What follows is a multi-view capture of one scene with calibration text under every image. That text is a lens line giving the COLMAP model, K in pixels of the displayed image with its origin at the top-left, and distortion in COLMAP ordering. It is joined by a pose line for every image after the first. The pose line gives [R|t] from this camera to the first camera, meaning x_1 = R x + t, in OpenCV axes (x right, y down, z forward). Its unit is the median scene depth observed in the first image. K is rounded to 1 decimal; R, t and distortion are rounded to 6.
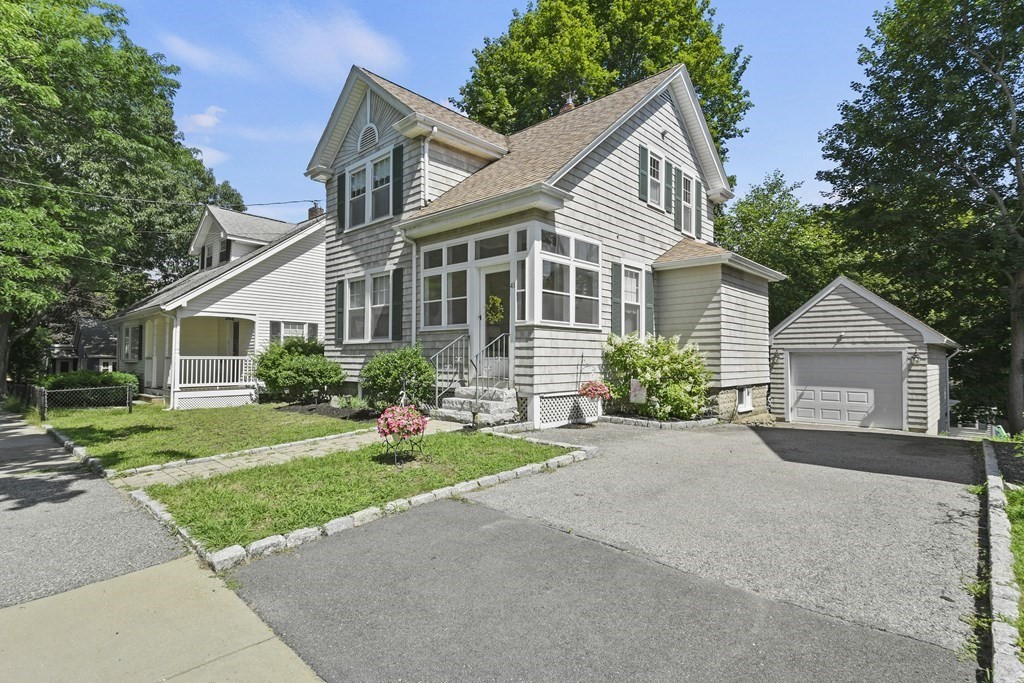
lens RADIAL K [[505.4, 0, 512.0], [0, 505.4, 341.5], [0, 0, 1]] dist [-0.000672, -0.000149]
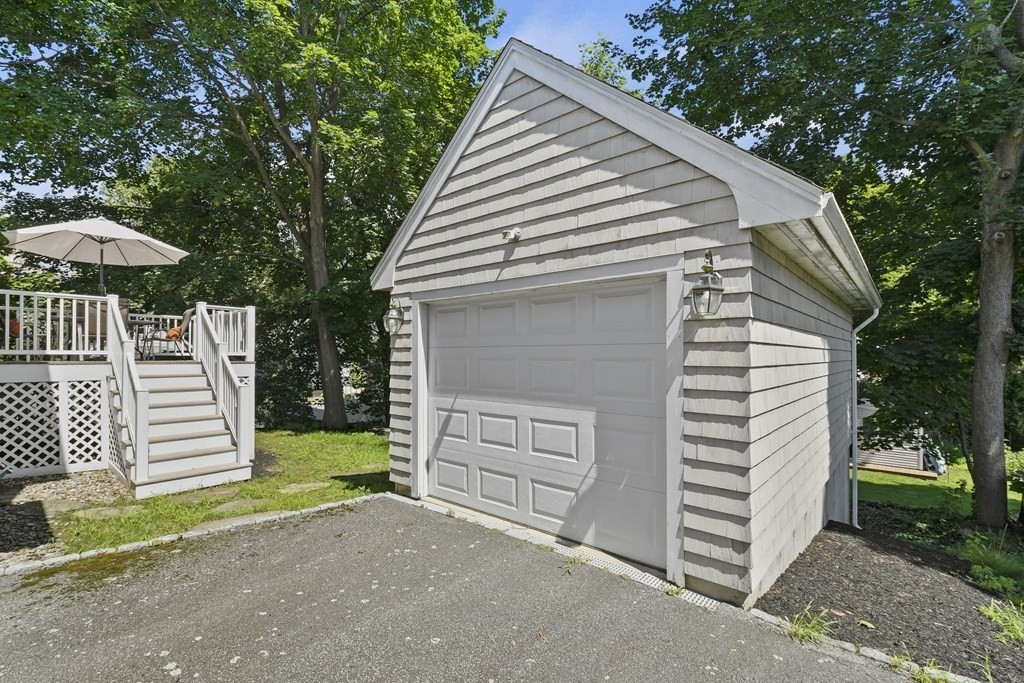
lens RADIAL K [[445.7, 0, 517.5], [0, 445.7, 350.0], [0, 0, 1]] dist [0.033117, -0.026925]
pose [[0.998676, -0.003290, 0.051331, 0.675472], [0.002058, 0.999709, 0.024042, 0.052718], [-0.051396, -0.023904, 0.998392, 0.765892]]
